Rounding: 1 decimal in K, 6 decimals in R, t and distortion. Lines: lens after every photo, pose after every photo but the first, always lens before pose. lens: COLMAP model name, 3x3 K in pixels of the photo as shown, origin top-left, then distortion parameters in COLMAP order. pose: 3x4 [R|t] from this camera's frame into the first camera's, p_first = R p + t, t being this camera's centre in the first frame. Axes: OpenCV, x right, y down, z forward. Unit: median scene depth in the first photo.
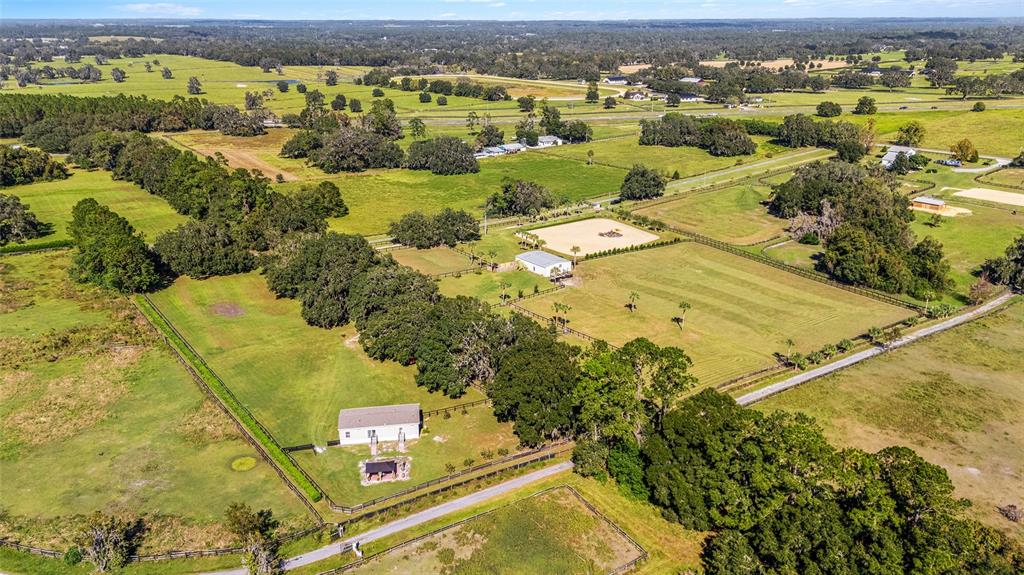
lens RADIAL K [[767.0, 0, 512.0], [0, 767.0, 287.5], [0, 0, 1]] dist [0.072205, -0.089007]
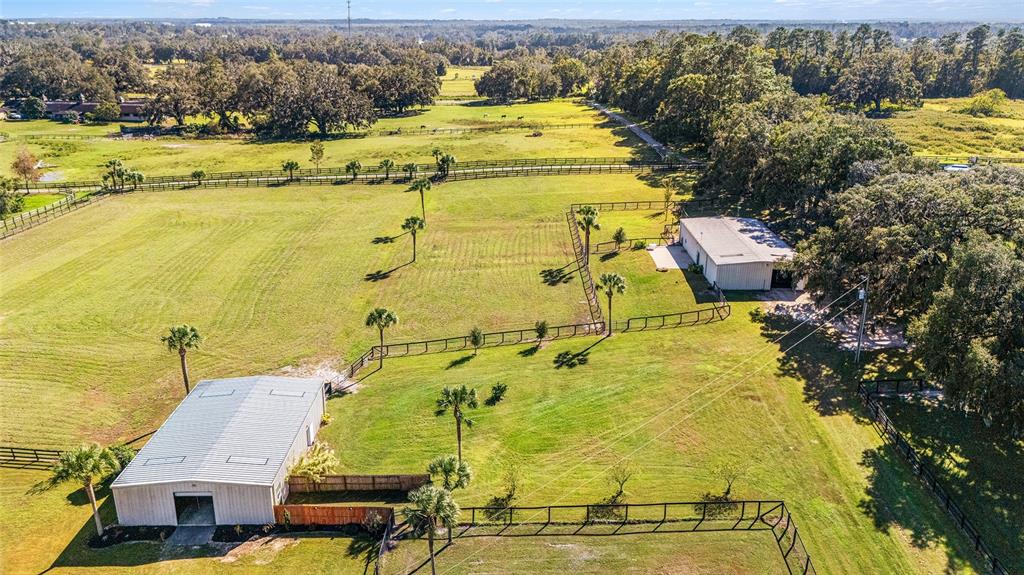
lens RADIAL K [[767.0, 0, 512.0], [0, 767.0, 287.5], [0, 0, 1]] dist [0.072205, -0.089007]
pose [[-0.784178, -0.192649, 0.589873, -0.120608], [0.226862, 0.795780, 0.561487, -0.138962], [-0.577579, 0.574126, -0.580329, 0.789603]]
